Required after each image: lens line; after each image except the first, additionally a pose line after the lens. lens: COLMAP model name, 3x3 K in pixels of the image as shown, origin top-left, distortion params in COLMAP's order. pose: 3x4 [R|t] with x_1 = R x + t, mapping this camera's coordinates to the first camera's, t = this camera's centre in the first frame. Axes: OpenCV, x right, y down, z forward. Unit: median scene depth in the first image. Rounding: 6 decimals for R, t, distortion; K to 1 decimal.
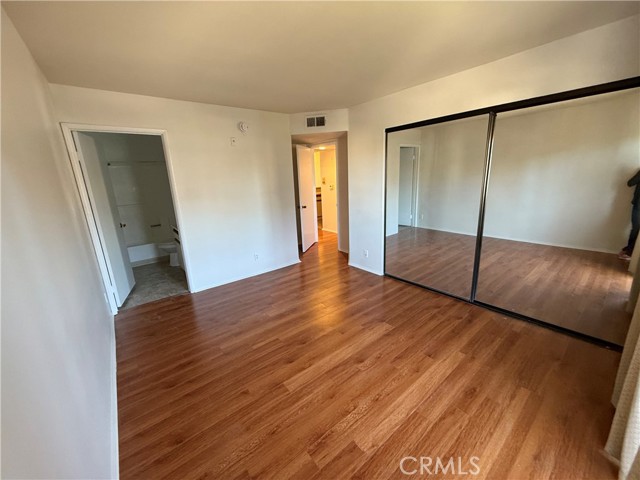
lens RADIAL K [[255.9, 0, 319.0], [0, 255.9, 241.4], [0, 0, 1]] dist [-0.002399, 0.000049]
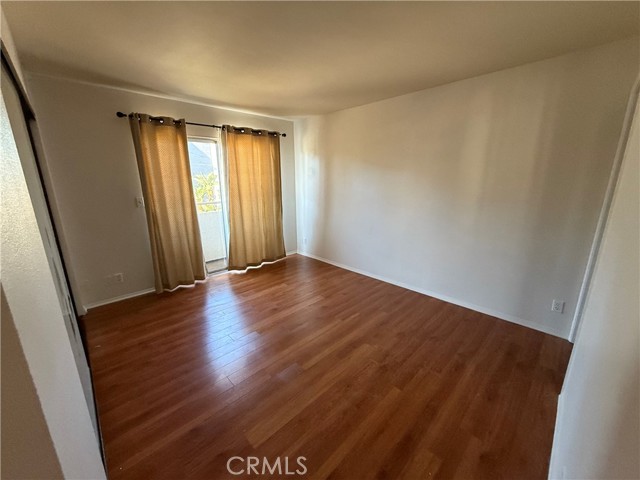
lens RADIAL K [[255.9, 0, 321.6], [0, 255.9, 241.9], [0, 0, 1]] dist [-0.002399, 0.000049]
pose [[-0.994695, 0.064661, -0.079999, -0.001595], [0.020341, 0.886010, 0.463219, -0.443549], [0.100832, 0.459135, -0.882626, 1.819975]]
